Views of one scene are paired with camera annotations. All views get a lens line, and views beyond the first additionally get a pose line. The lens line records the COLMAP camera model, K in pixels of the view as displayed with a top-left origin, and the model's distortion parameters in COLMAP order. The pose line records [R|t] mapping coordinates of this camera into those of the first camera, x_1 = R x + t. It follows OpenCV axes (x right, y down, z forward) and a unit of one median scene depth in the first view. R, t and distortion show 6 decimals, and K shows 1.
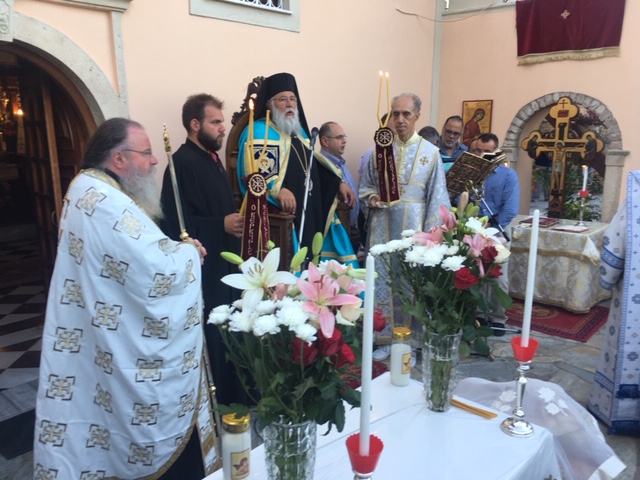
lens RADIAL K [[541.5, 0, 320.2], [0, 541.5, 239.1], [0, 0, 1]] dist [0.075076, -0.100785]
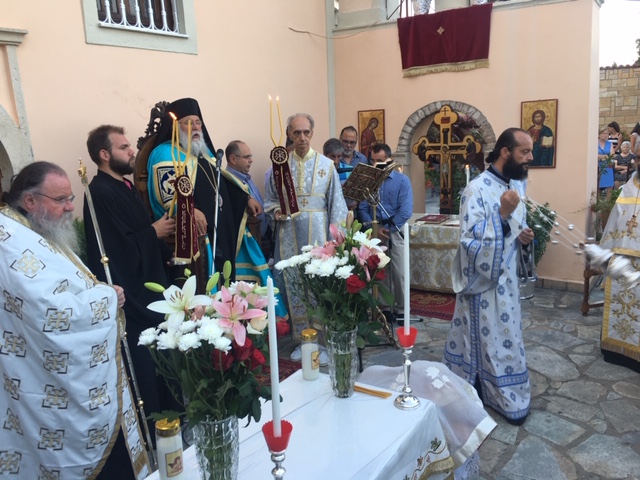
lens RADIAL K [[541.5, 0, 319.7], [0, 541.5, 238.9], [0, 0, 1]] dist [0.075076, -0.100785]
pose [[0.985110, -0.075892, 0.154266, 0.007795], [0.076677, 0.997056, 0.000863, -0.021102], [-0.153878, 0.010979, 0.988029, -0.109268]]
